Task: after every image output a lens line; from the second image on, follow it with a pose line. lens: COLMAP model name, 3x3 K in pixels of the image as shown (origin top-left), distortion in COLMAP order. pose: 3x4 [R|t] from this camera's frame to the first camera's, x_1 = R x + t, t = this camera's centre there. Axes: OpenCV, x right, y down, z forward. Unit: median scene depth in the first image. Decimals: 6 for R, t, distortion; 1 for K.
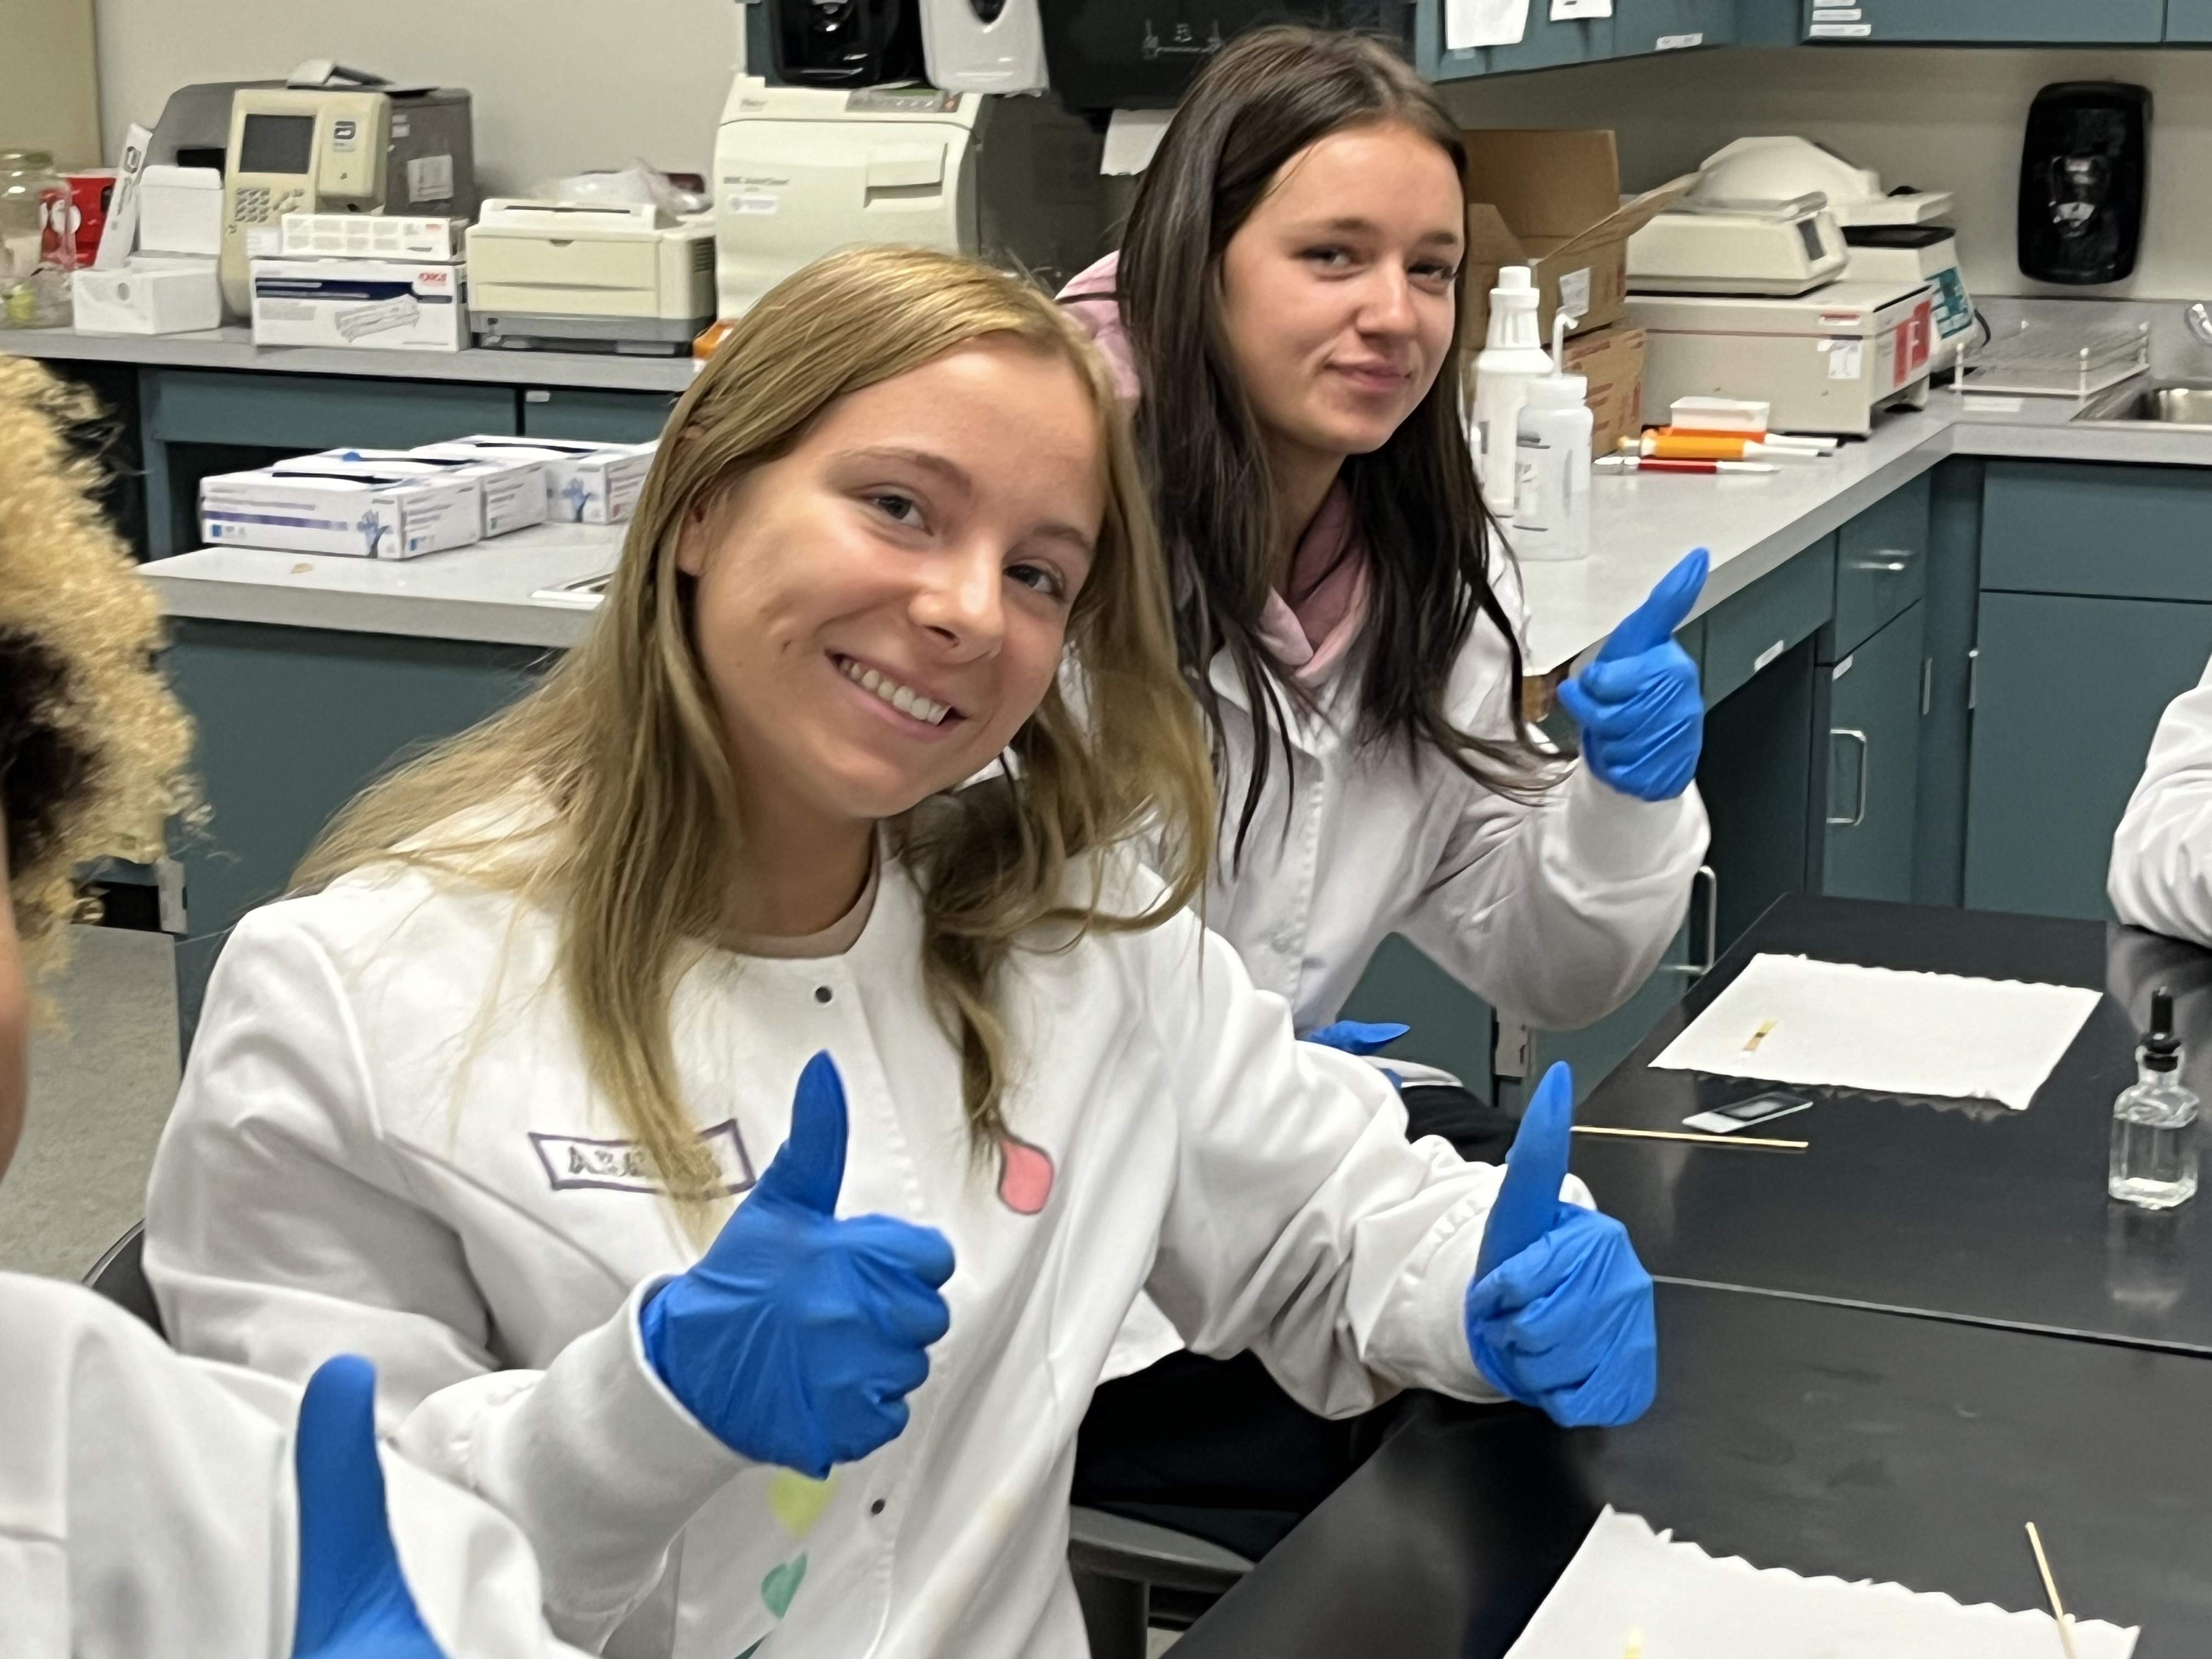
lens RADIAL K [[4006.7, 0, 1106.0], [0, 4006.7, 829.5], [0, 0, 1]] dist [0.054784, -0.017512]
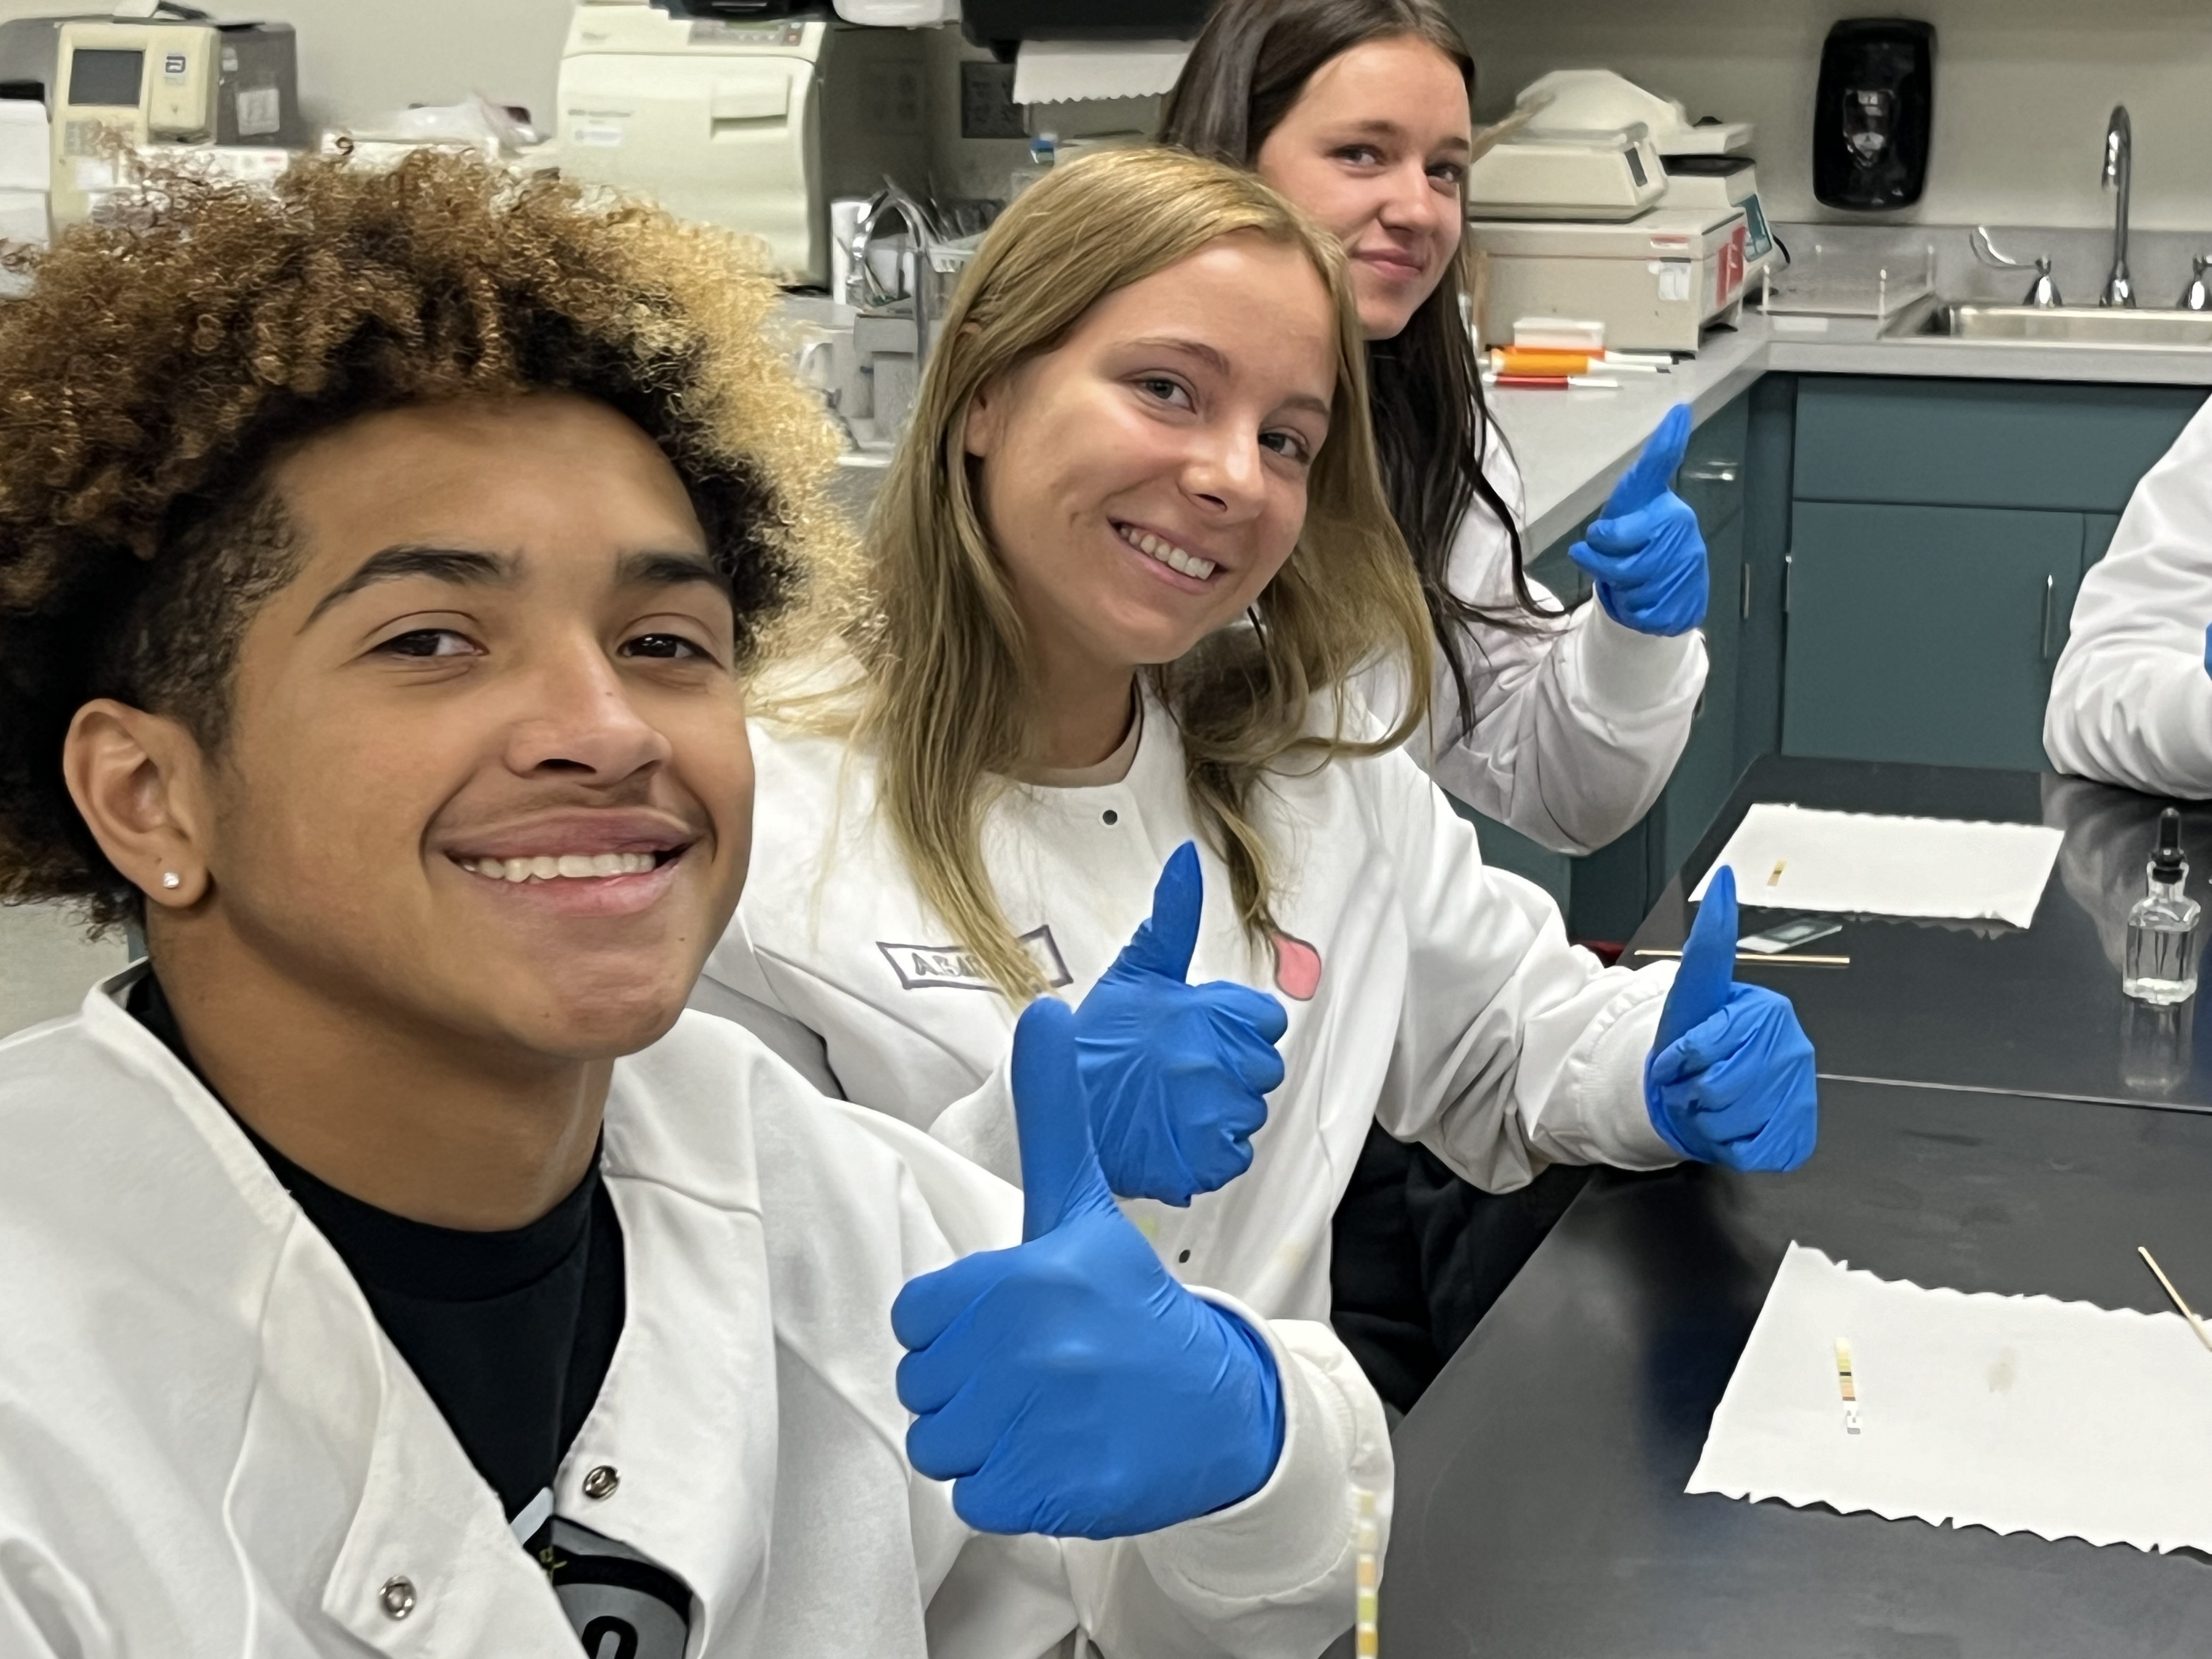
lens RADIAL K [[4032.4, 0, 1109.2], [0, 4032.4, 988.6], [0, 0, 1]] dist [0.184051, -0.967050]
pose [[0.994192, -0.023448, 0.105035, -0.130773], [0.018235, 0.998567, 0.050321, 0.021314], [-0.106064, -0.048114, 0.993195, -0.098485]]
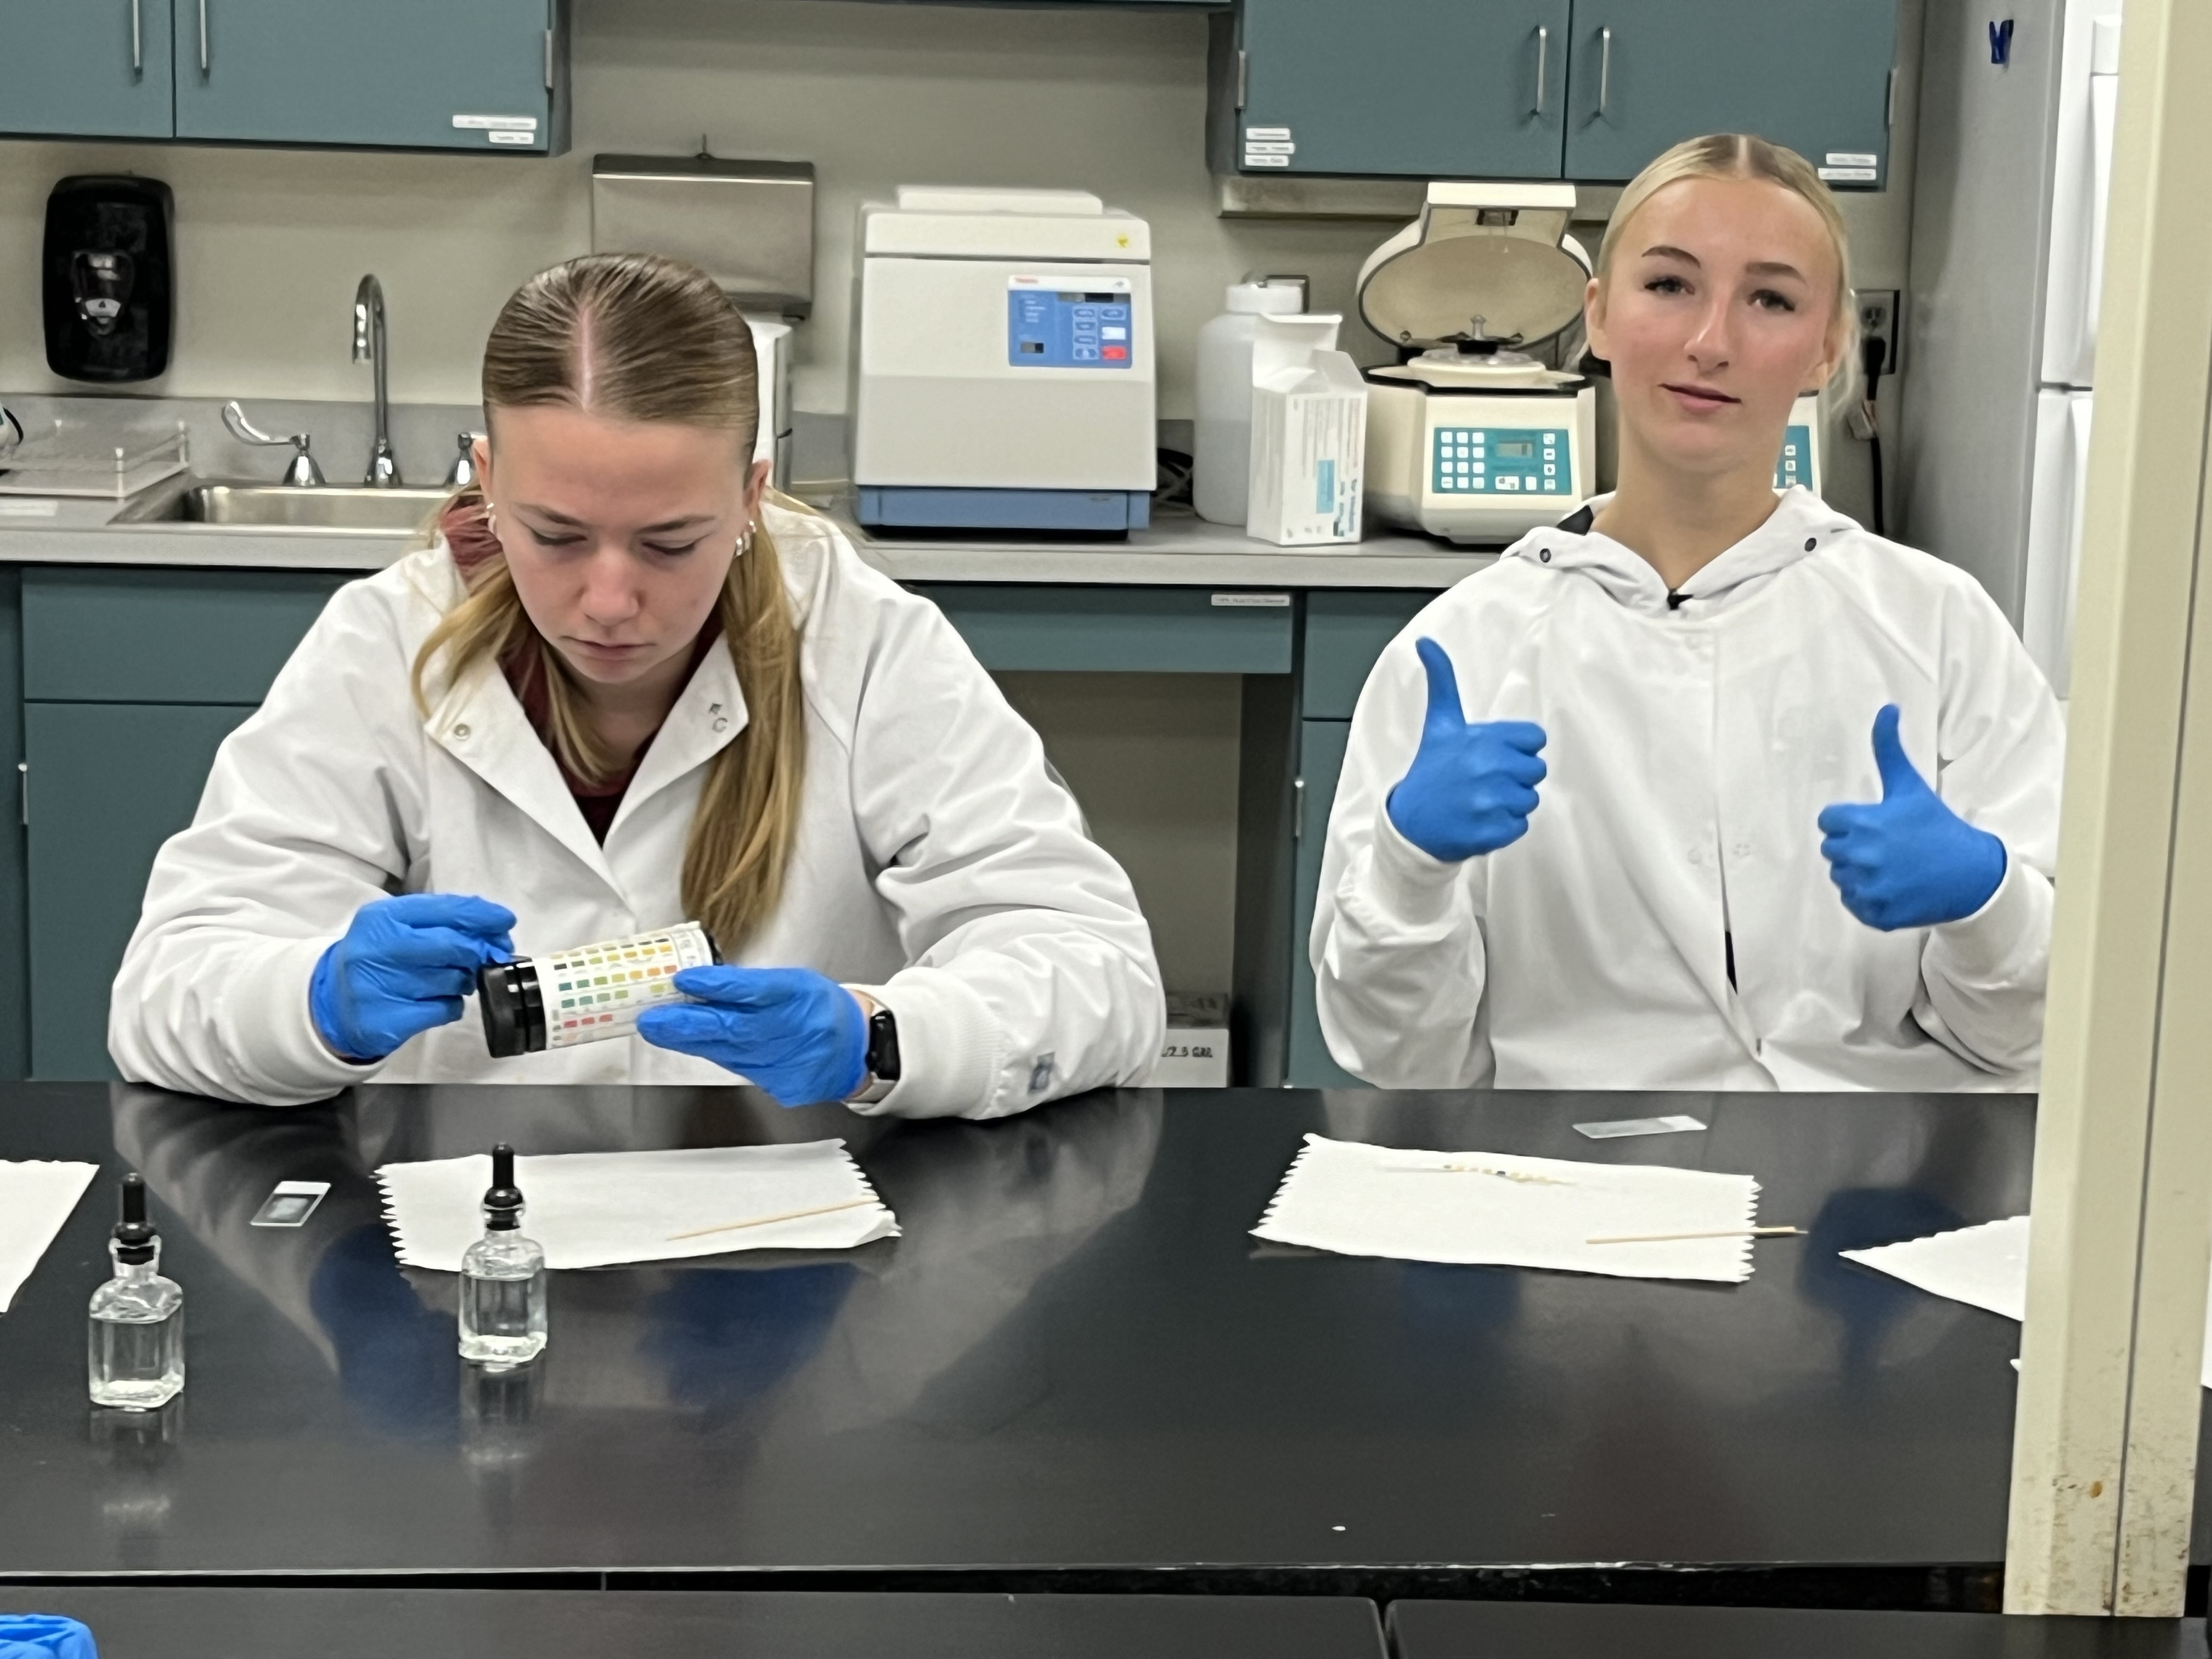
lens RADIAL K [[3904.9, 0, 1106.0], [0, 3904.9, 829.5], [0, 0, 1]] dist [0.077895, 0.087888]
pose [[0.897134, -0.059529, 0.437730, 0.057685], [0.065121, 0.997875, 0.002239, -0.022677], [-0.436933, 0.026497, 0.899104, 0.064306]]
